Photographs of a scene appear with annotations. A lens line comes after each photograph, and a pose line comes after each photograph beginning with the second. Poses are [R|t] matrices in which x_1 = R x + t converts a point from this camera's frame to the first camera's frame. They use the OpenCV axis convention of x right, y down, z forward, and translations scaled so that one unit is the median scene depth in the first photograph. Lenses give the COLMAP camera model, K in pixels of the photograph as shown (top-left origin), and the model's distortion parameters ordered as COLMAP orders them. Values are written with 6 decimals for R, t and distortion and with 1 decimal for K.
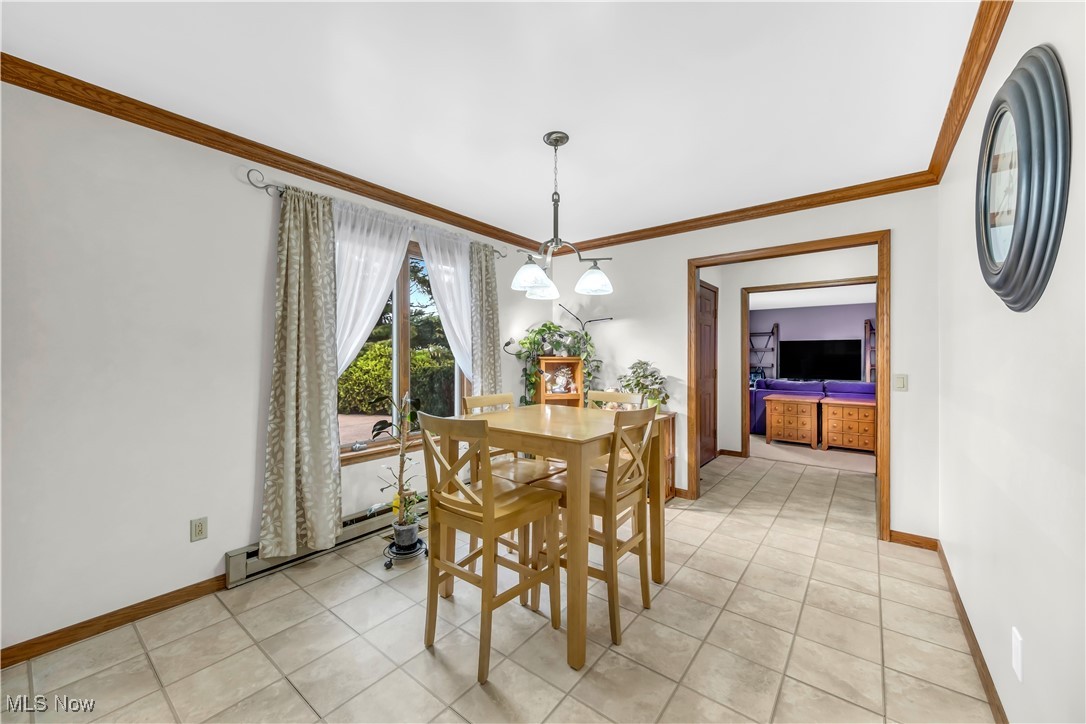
lens RADIAL K [[432.6, 0, 546.3], [0, 432.6, 357.9], [0, 0, 1]] dist [-0.000152, -0.000321]
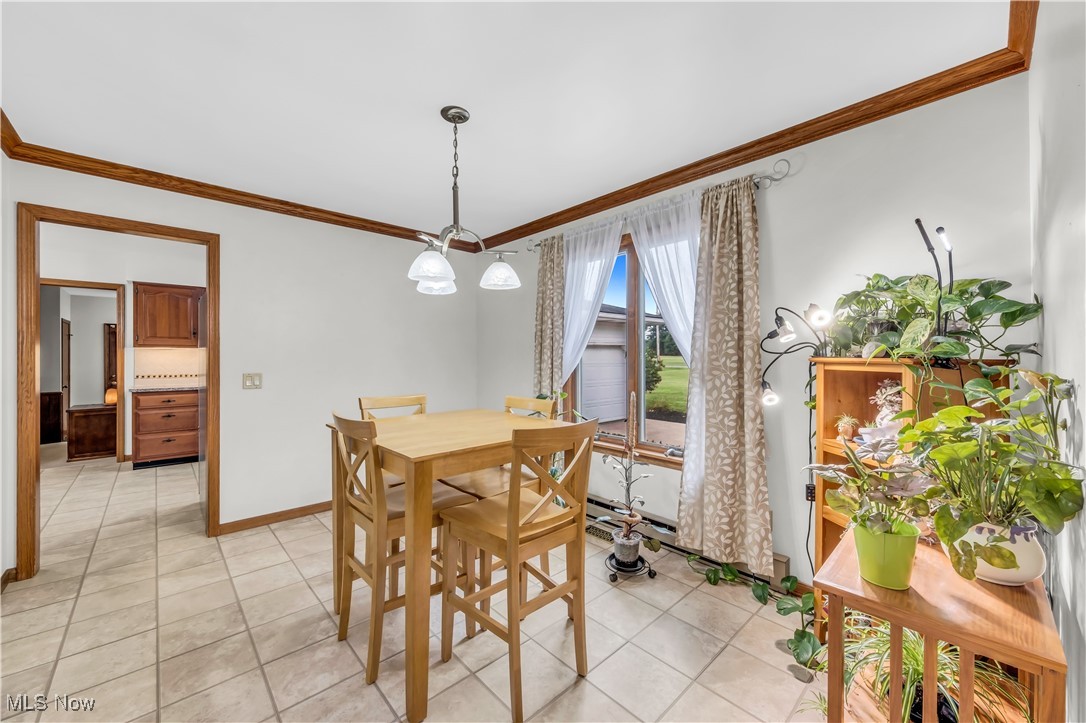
lens RADIAL K [[432.6, 0, 546.3], [0, 432.6, 357.4], [0, 0, 1]] dist [-0.000152, -0.000321]
pose [[-0.186248, -0.005924, -0.982485, 0.713106], [-0.002384, 0.999982, -0.005577, 0.004950], [0.982500, 0.001304, -0.186258, 1.104149]]
